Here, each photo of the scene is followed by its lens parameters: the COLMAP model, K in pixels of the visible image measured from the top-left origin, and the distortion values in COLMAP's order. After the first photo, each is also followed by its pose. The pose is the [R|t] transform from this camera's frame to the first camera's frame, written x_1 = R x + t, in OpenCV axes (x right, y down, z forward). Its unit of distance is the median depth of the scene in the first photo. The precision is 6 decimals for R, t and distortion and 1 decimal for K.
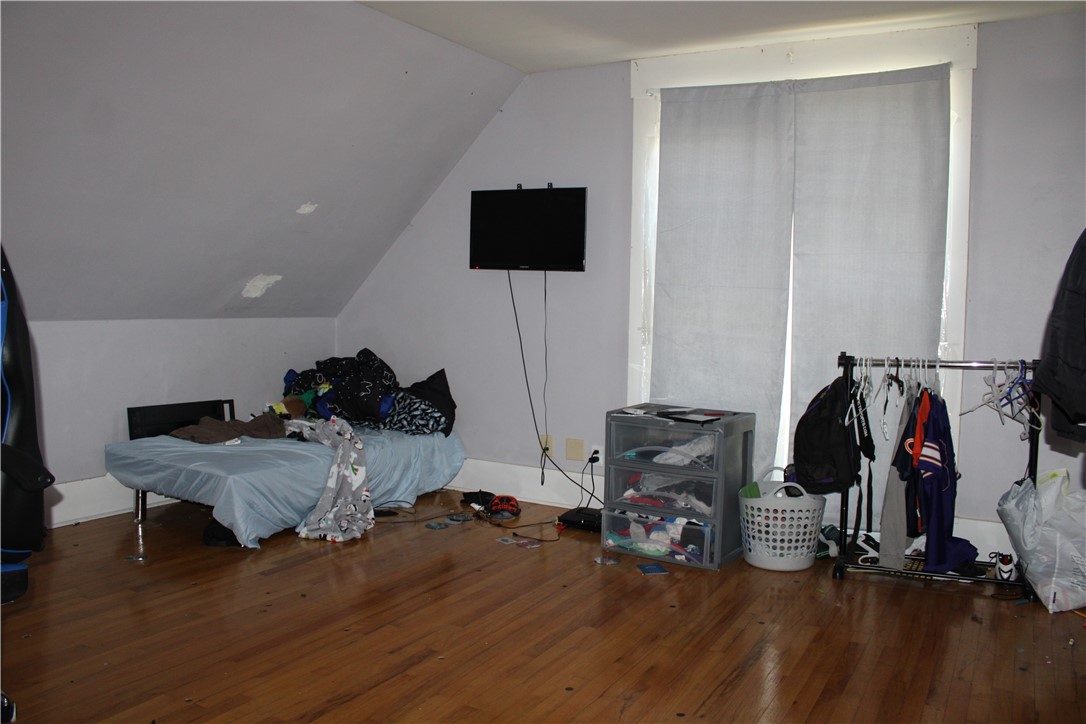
lens RADIAL K [[894.0, 0, 543.0], [0, 894.0, 362.0], [0, 0, 1]] dist [-0.170615, 0.154796]
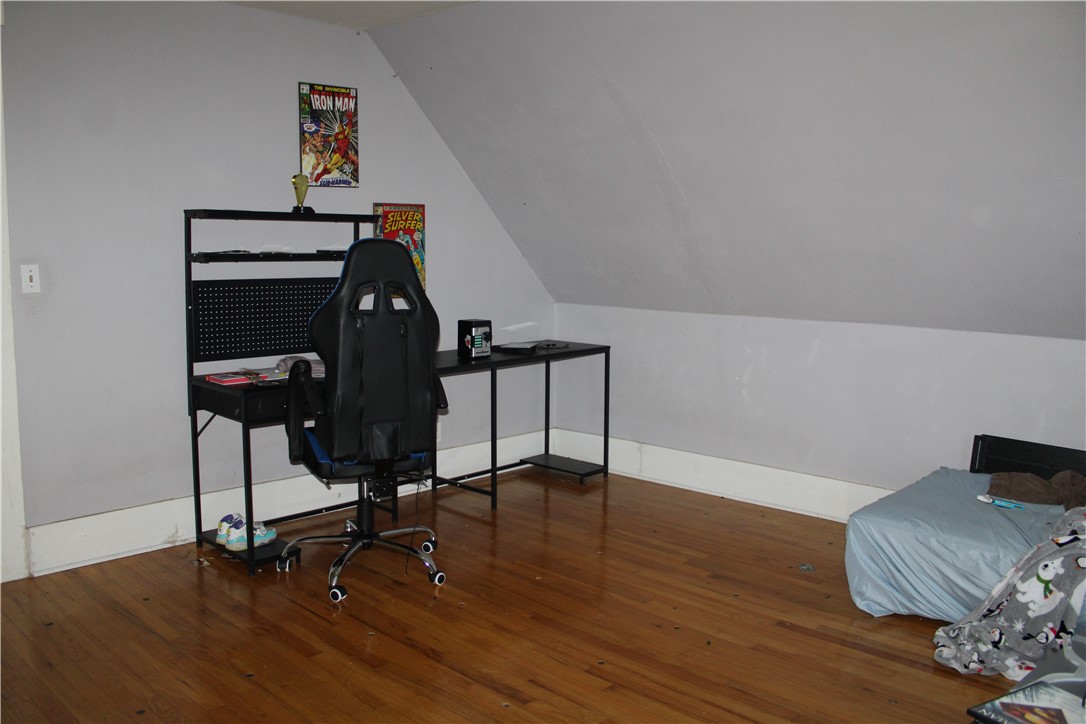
lens RADIAL K [[894.0, 0, 543.0], [0, 894.0, 362.0], [0, 0, 1]] dist [-0.170615, 0.154796]
pose [[-0.243037, 0.093098, -0.965539, 0.656906], [-0.097442, 0.988006, 0.119791, -0.114774], [0.965110, 0.123197, -0.231050, 1.107002]]
